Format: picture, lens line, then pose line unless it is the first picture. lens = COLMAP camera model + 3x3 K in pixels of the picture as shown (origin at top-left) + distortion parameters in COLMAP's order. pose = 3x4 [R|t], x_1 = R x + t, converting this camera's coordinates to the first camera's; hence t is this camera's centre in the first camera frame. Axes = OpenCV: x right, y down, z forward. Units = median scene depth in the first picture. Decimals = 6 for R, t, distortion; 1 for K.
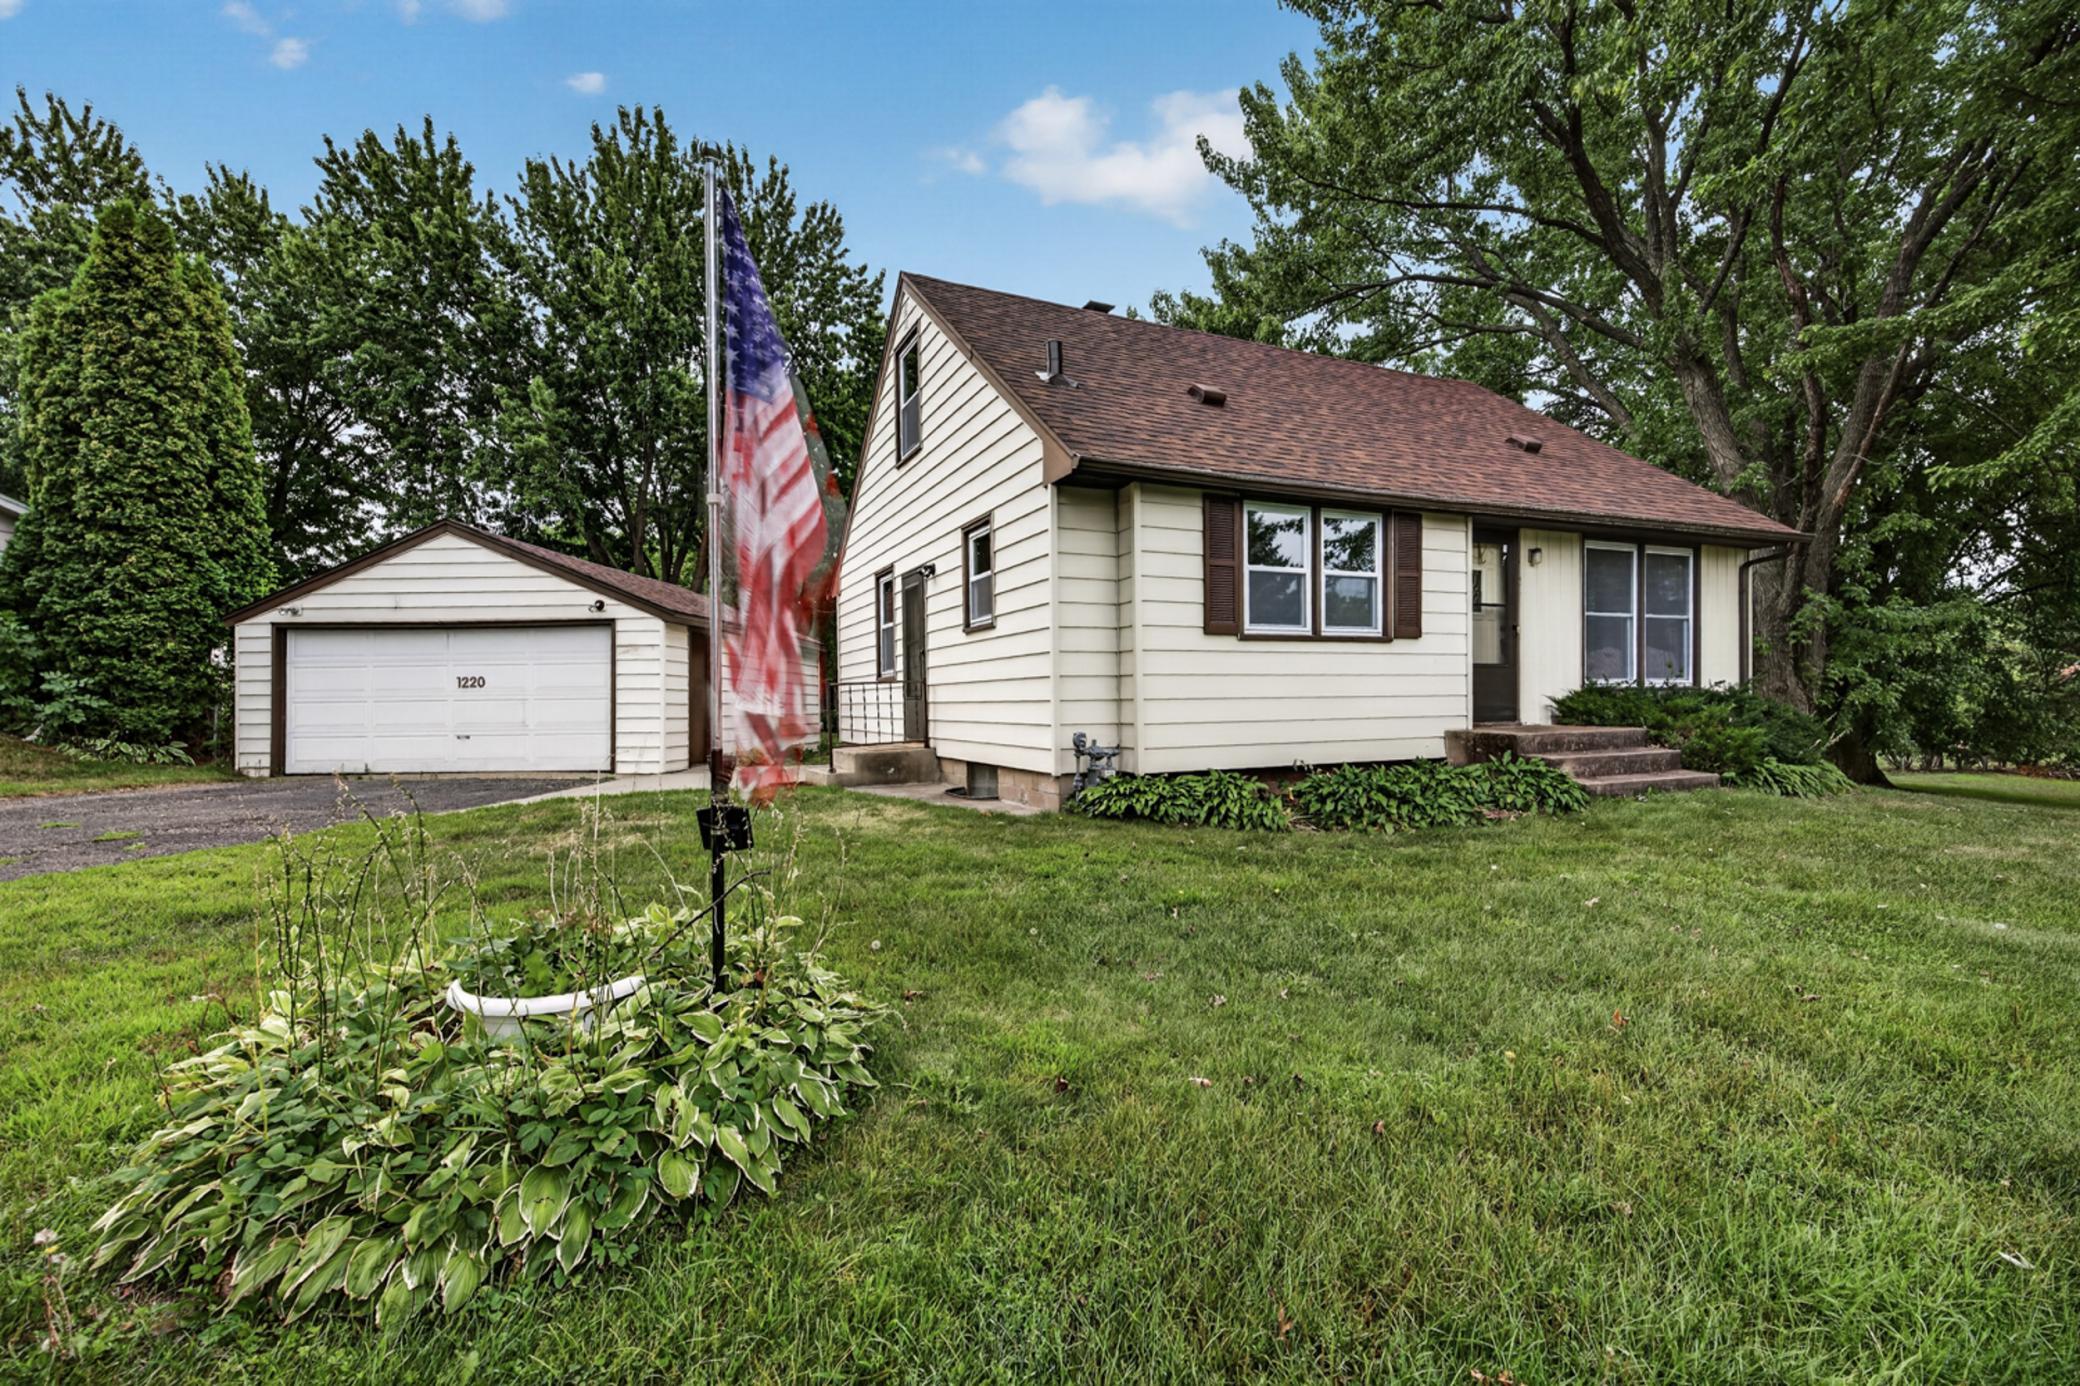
lens RADIAL K [[886.7, 0, 1036.9], [0, 886.7, 707.9], [0, 0, 1]] dist [0.023318, -0.000018]
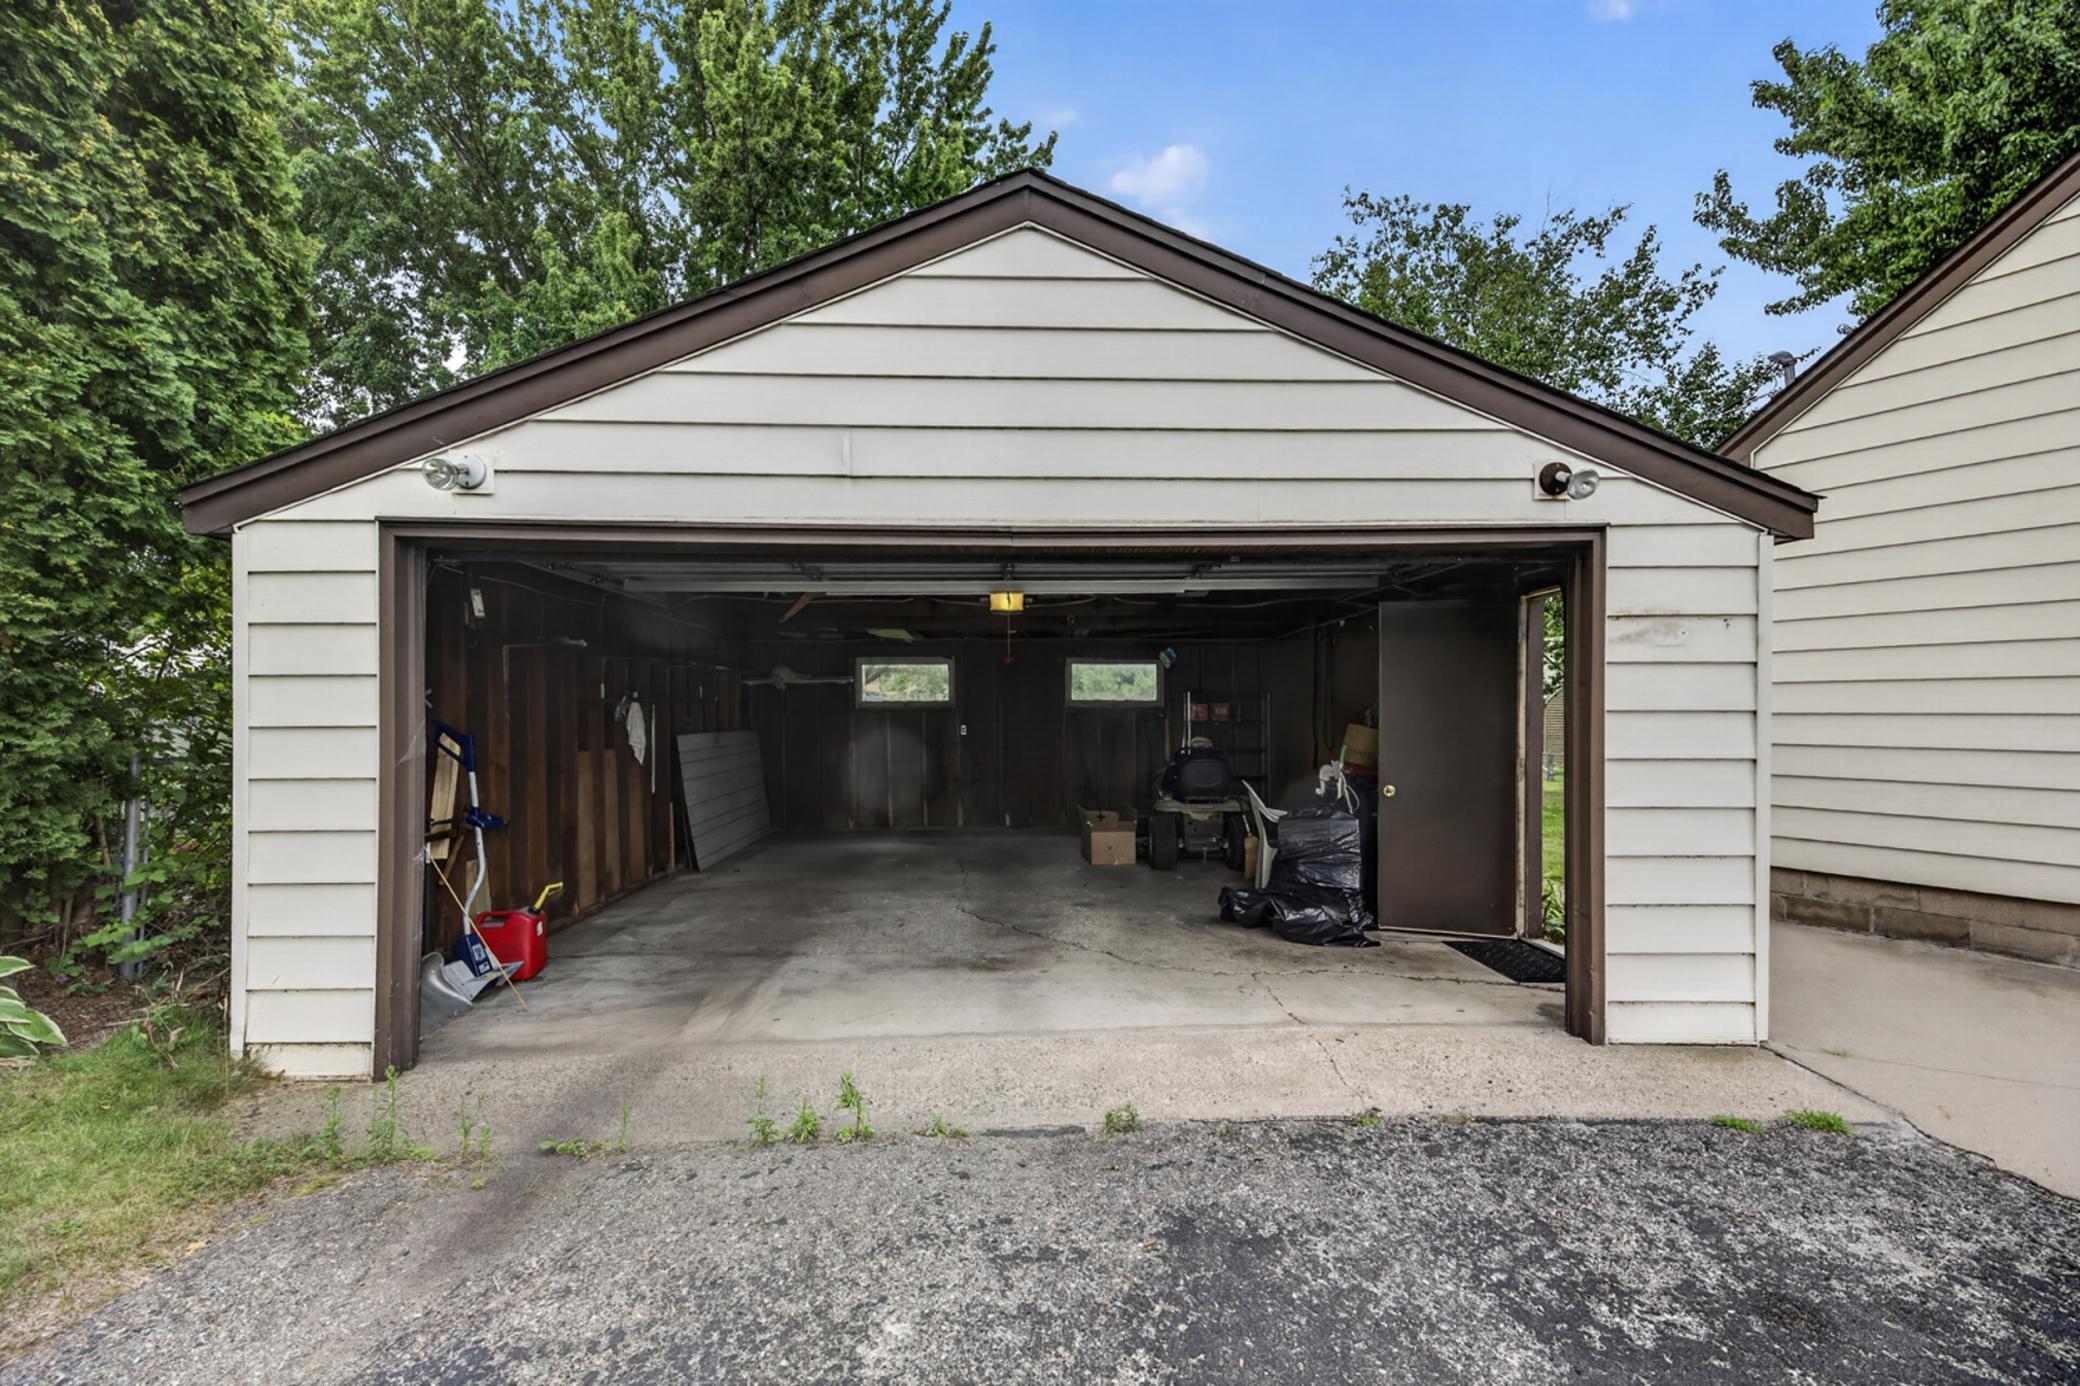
lens RADIAL K [[887.6, 0, 1031.3], [0, 887.6, 717.5], [0, 0, 1]] dist [0.025666, -0.000001]
pose [[0.993867, 0.003652, 0.110520, -0.696505], [-0.003281, 0.999988, -0.003537, -0.033880], [-0.110532, 0.003152, 0.993868, 0.720065]]
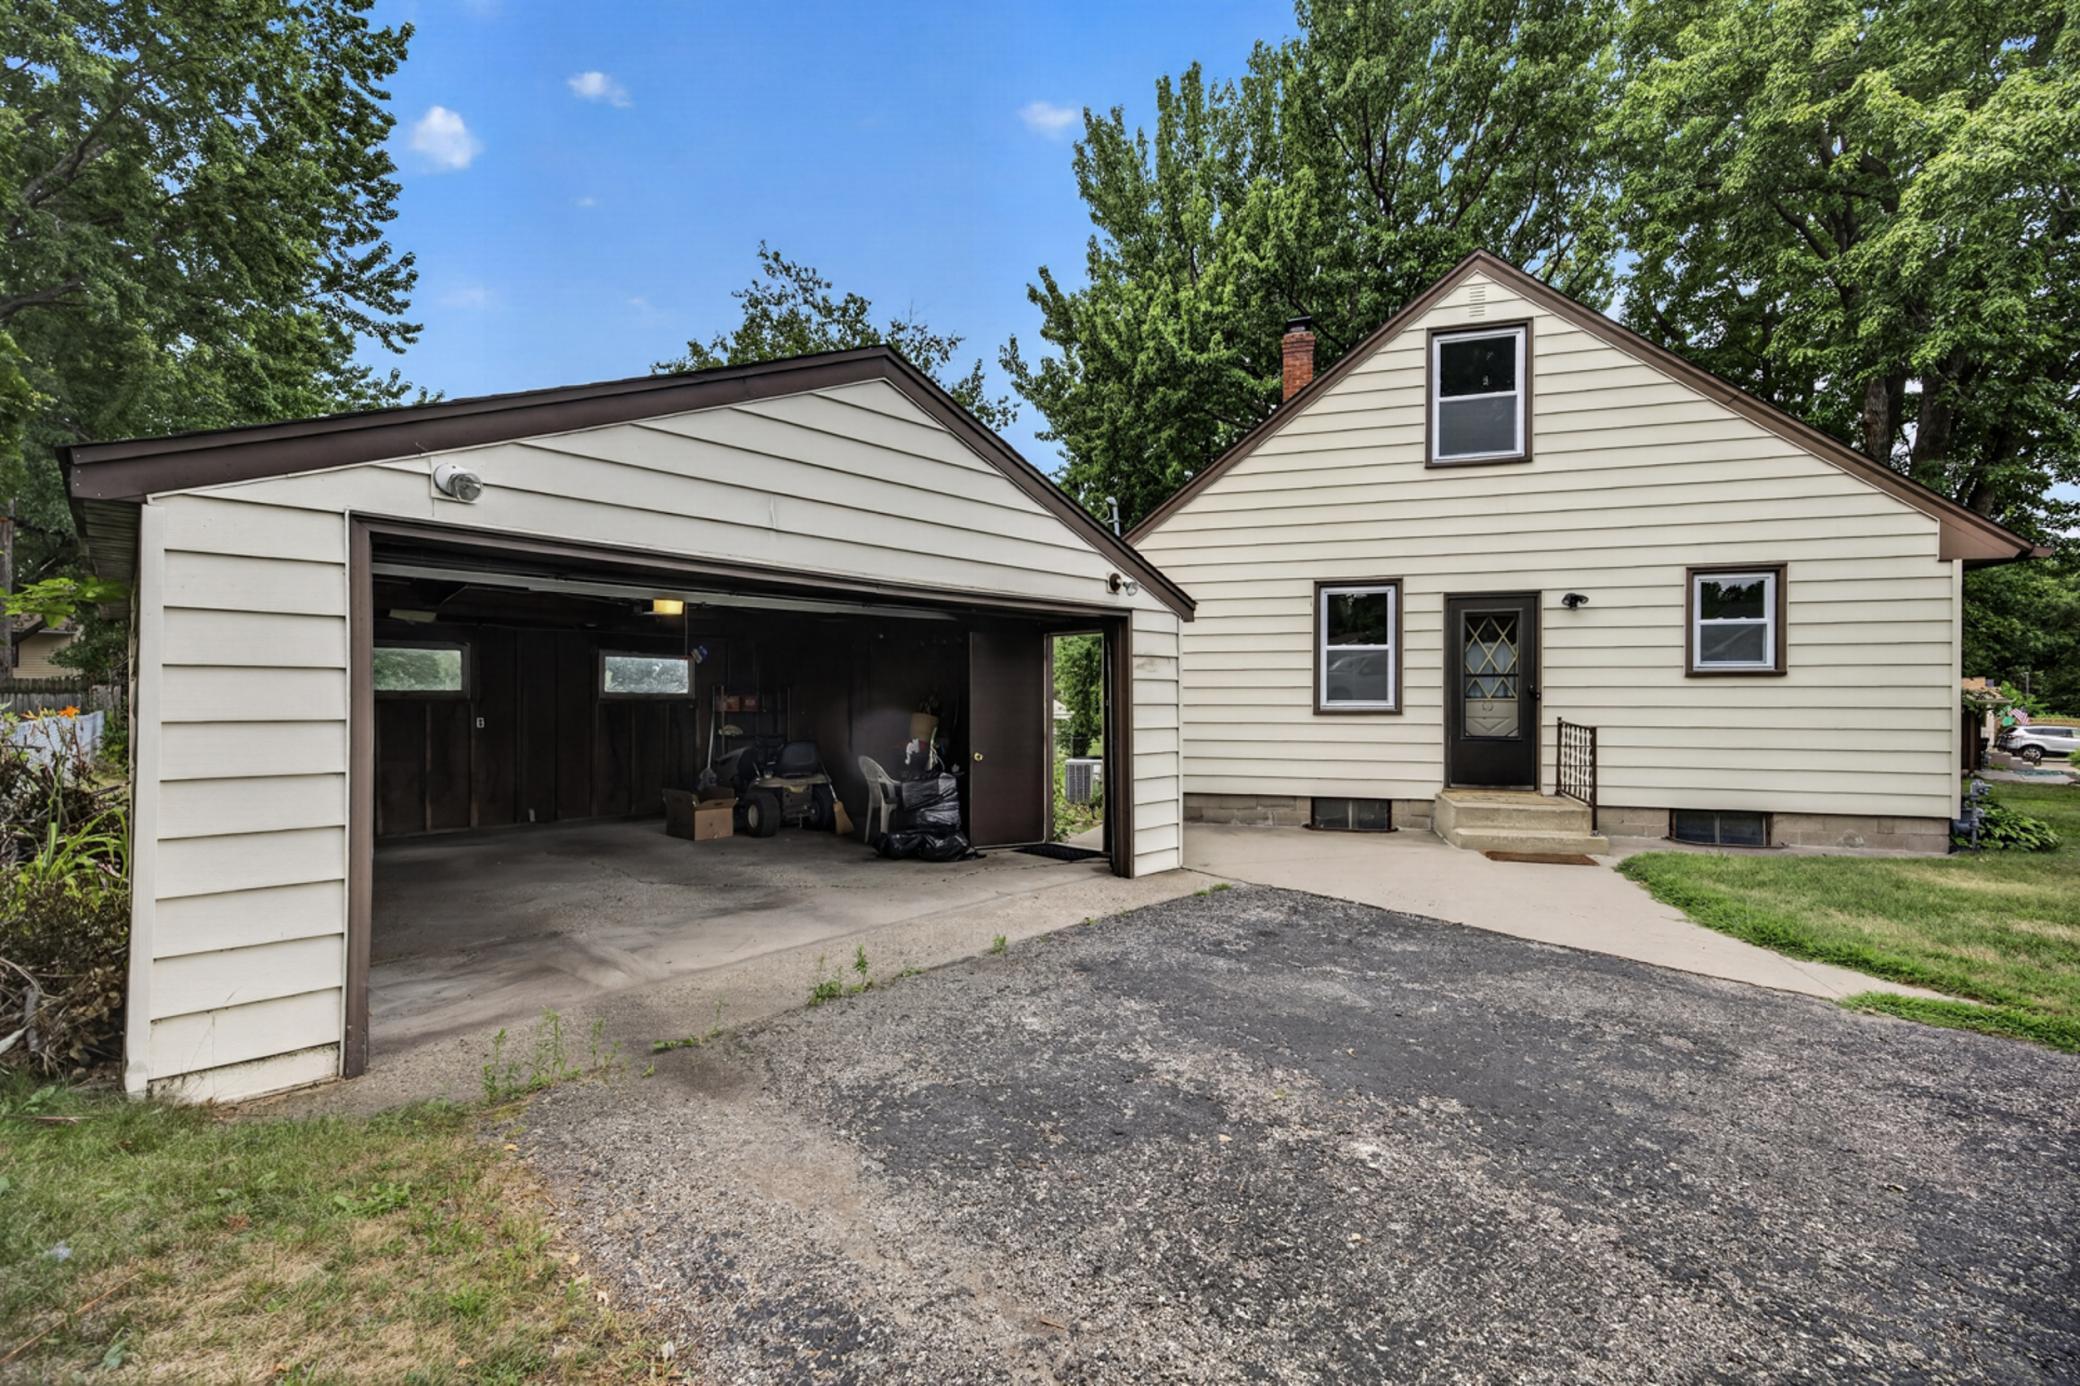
lens RADIAL K [[877.3, 0, 1040.0], [0, 877.3, 693.0], [0, 0, 1]] dist [0.024463, 0.000019]
pose [[0.642620, 0.014813, 0.766042, -0.945848], [0.001516, 0.999787, -0.020604, -0.033943], [-0.766184, 0.014402, 0.642460, 0.679317]]
